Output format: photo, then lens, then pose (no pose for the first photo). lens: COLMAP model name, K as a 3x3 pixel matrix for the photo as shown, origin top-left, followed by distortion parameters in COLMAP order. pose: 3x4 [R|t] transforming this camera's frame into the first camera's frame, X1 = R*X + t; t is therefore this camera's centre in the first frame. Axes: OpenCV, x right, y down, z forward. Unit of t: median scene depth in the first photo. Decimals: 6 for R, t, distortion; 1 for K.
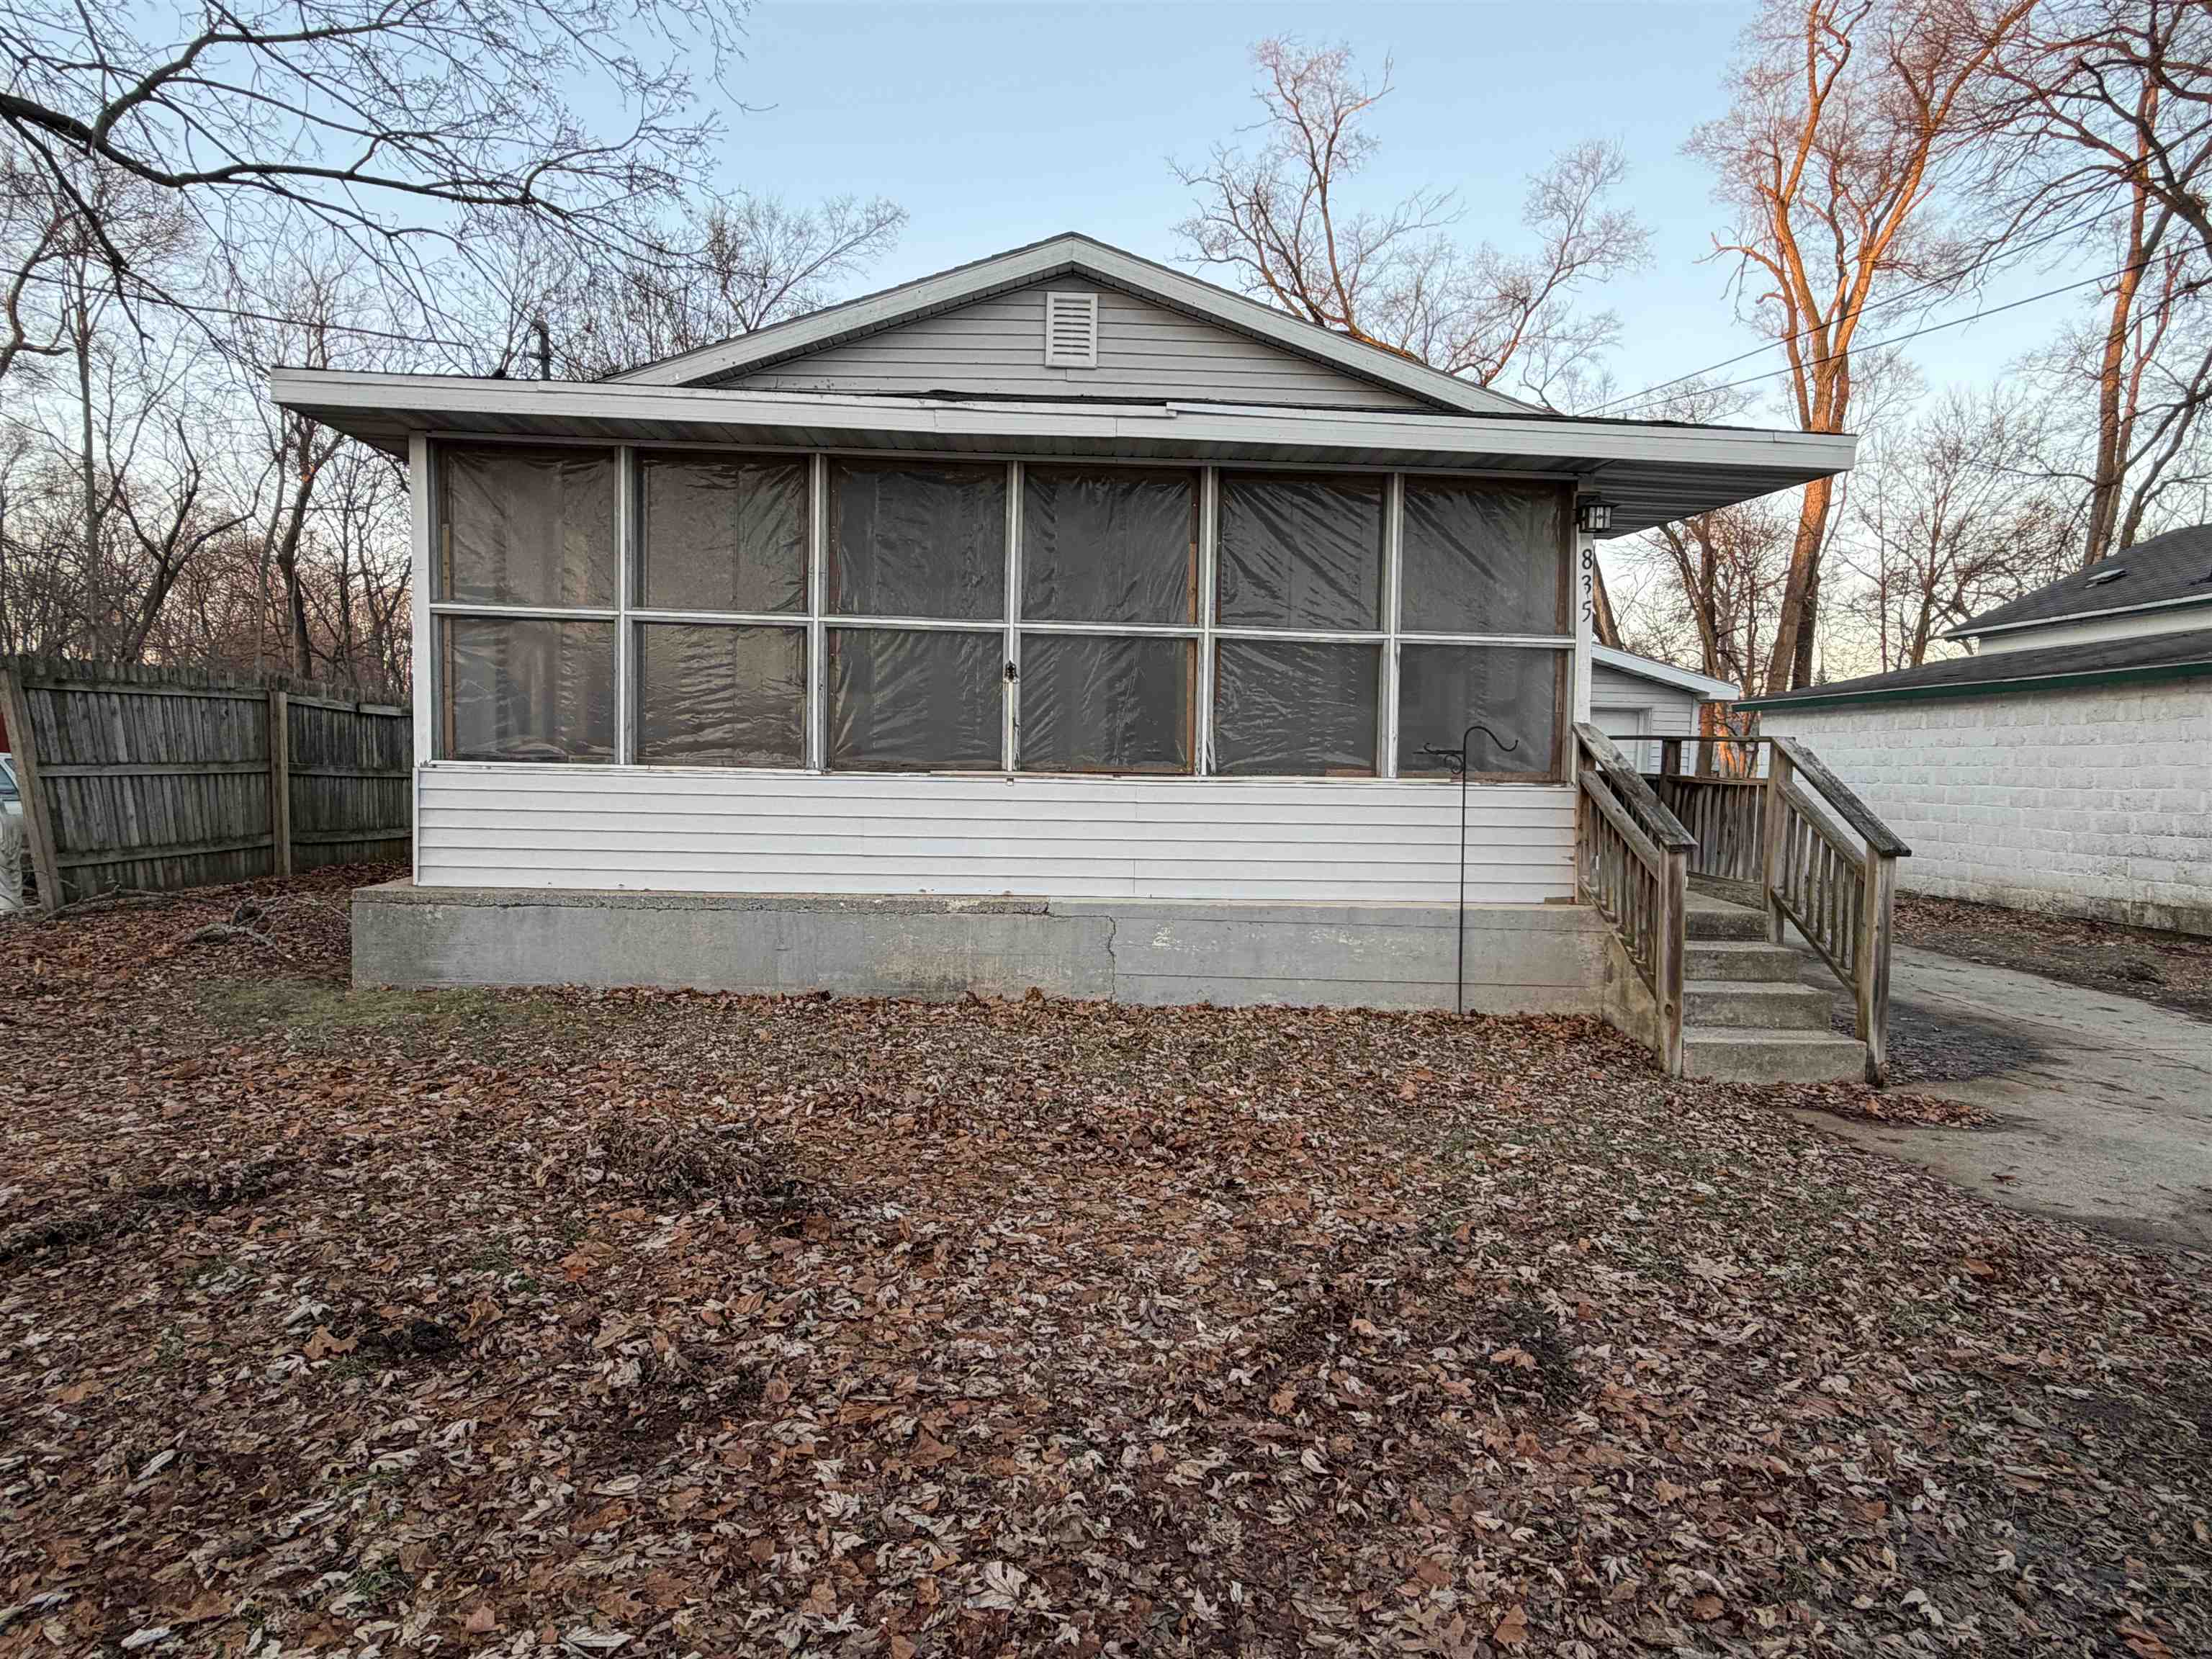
lens RADIAL K [[1209.3, 0, 1112.0], [0, 1209.3, 831.6], [0, 0, 1]] dist [0.000999, -0.000188]
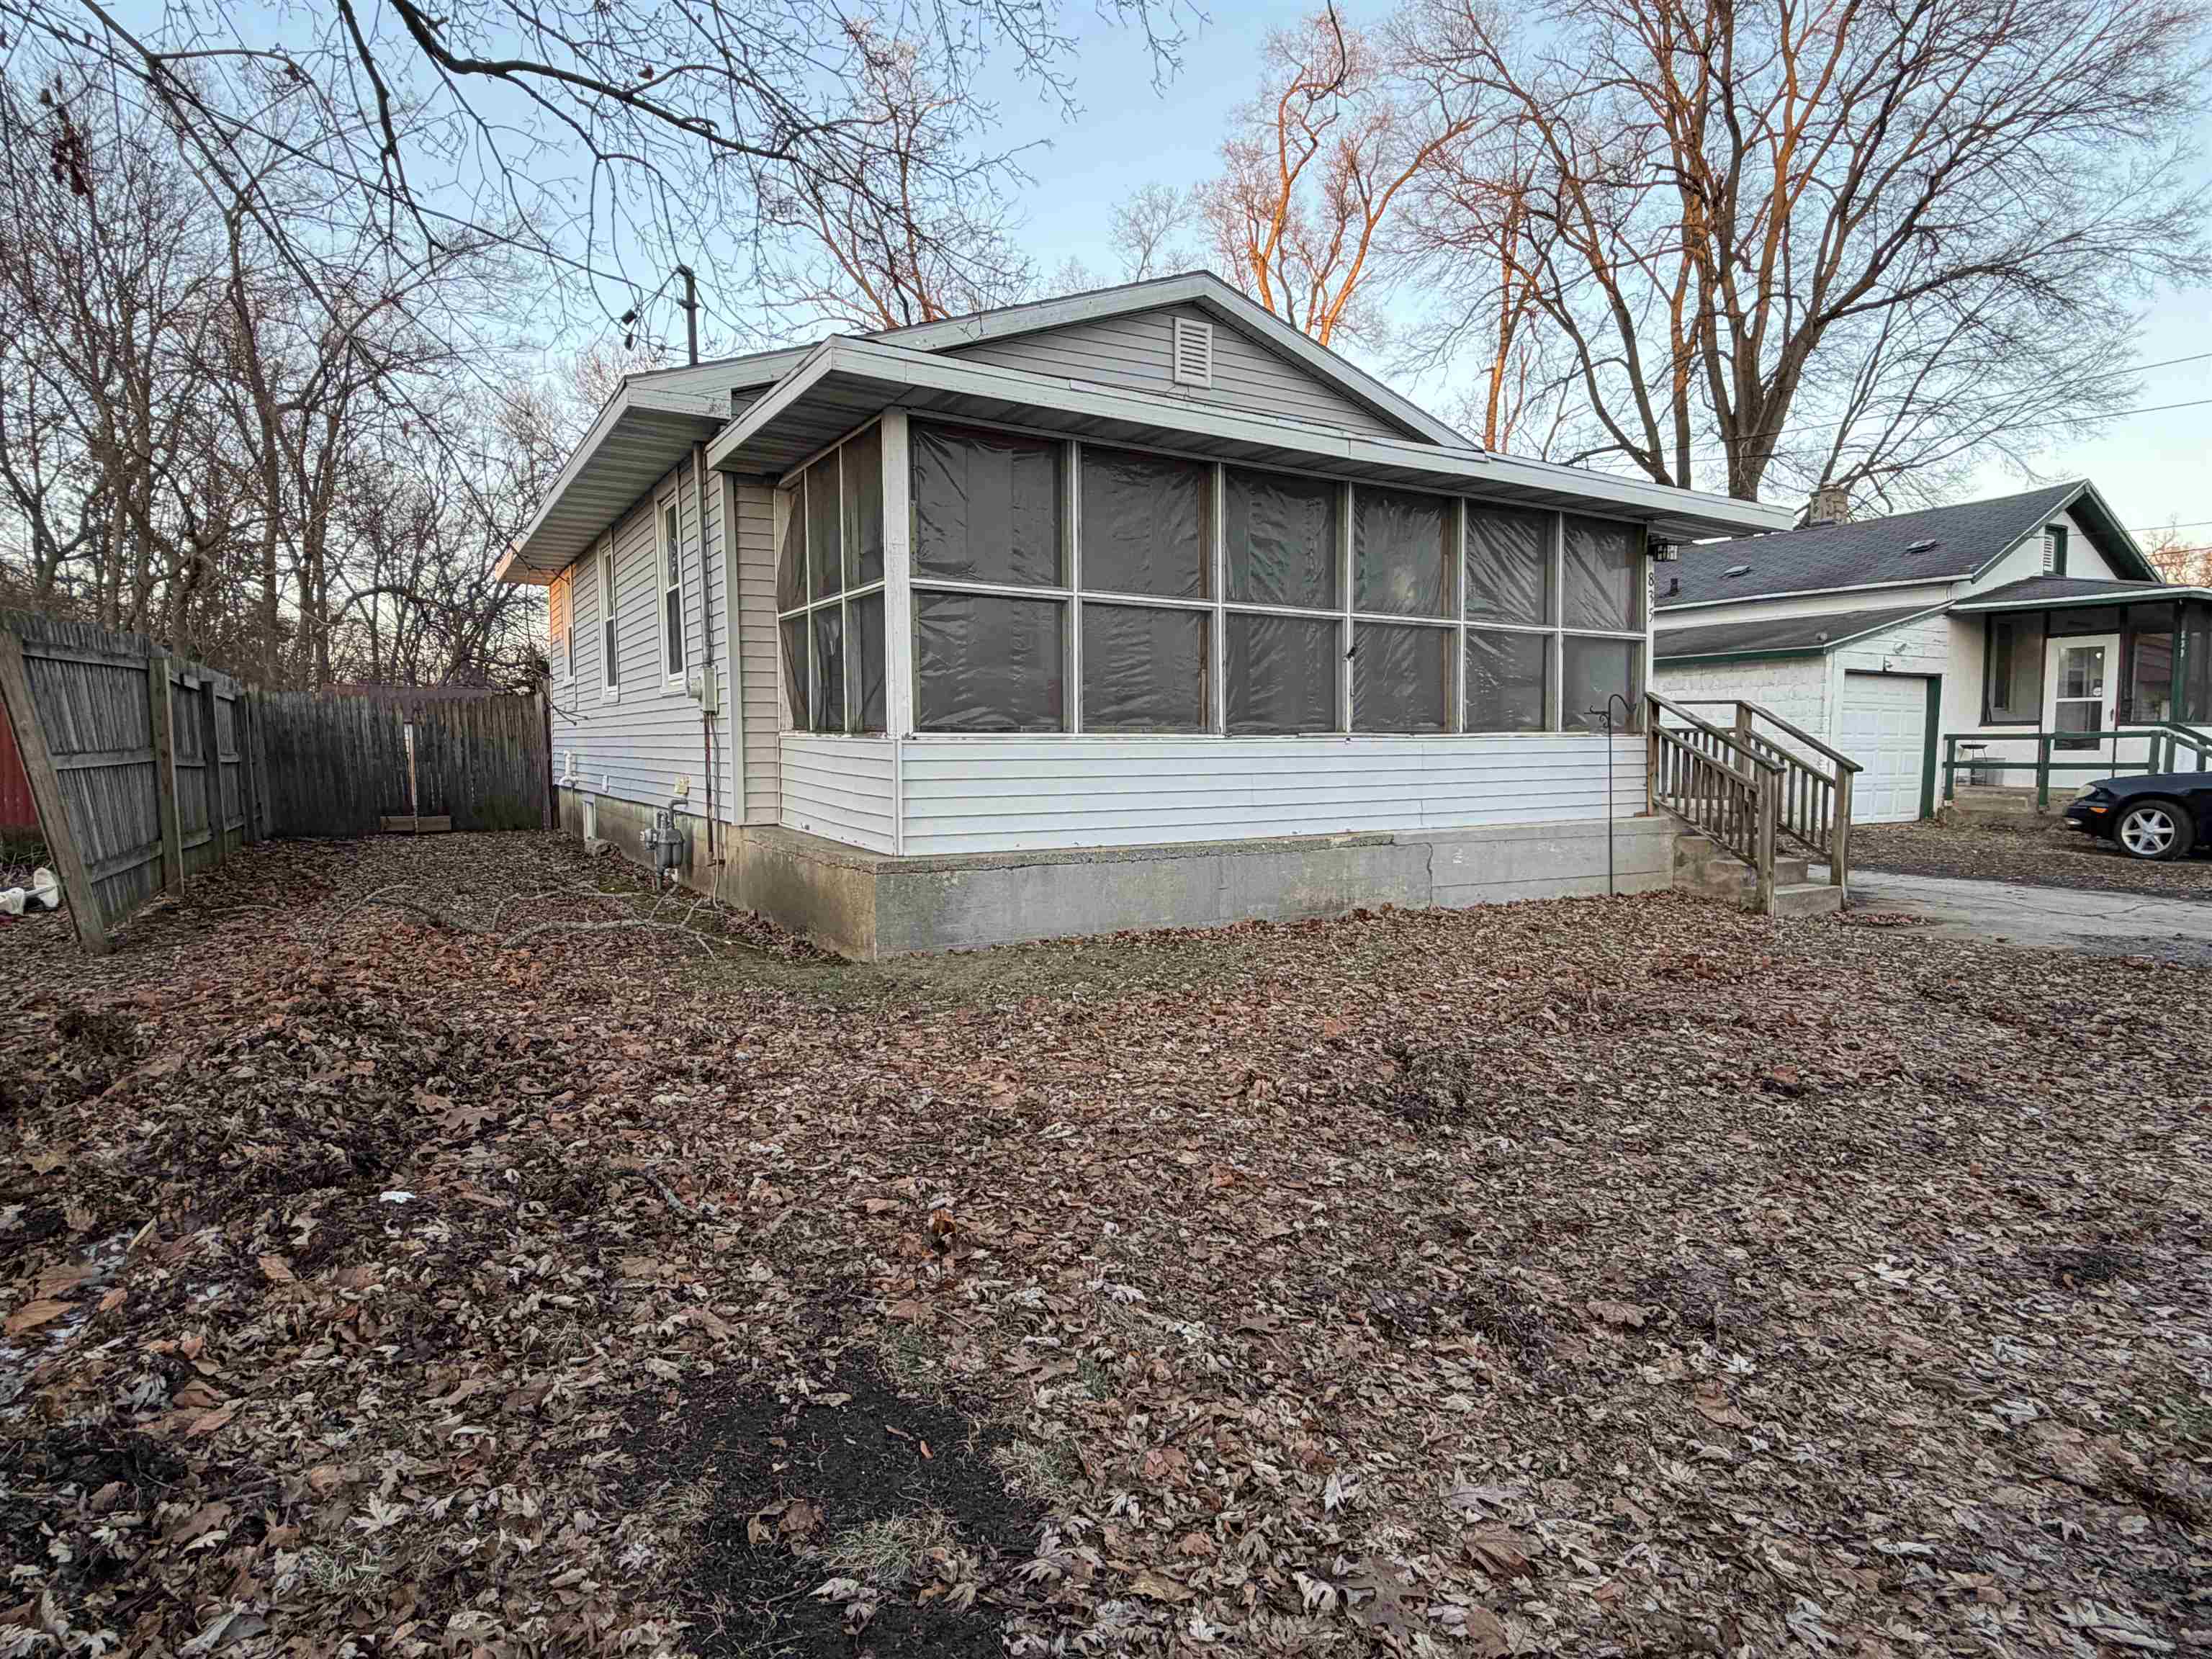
lens RADIAL K [[1209.3, 0, 1112.0], [0, 1209.3, 831.6], [0, 0, 1]] dist [0.000999, -0.000188]
pose [[0.879253, -0.058766, 0.472717, -0.889400], [0.047432, 0.998230, 0.035872, -0.004135], [-0.473989, -0.009118, 0.880484, 0.019647]]
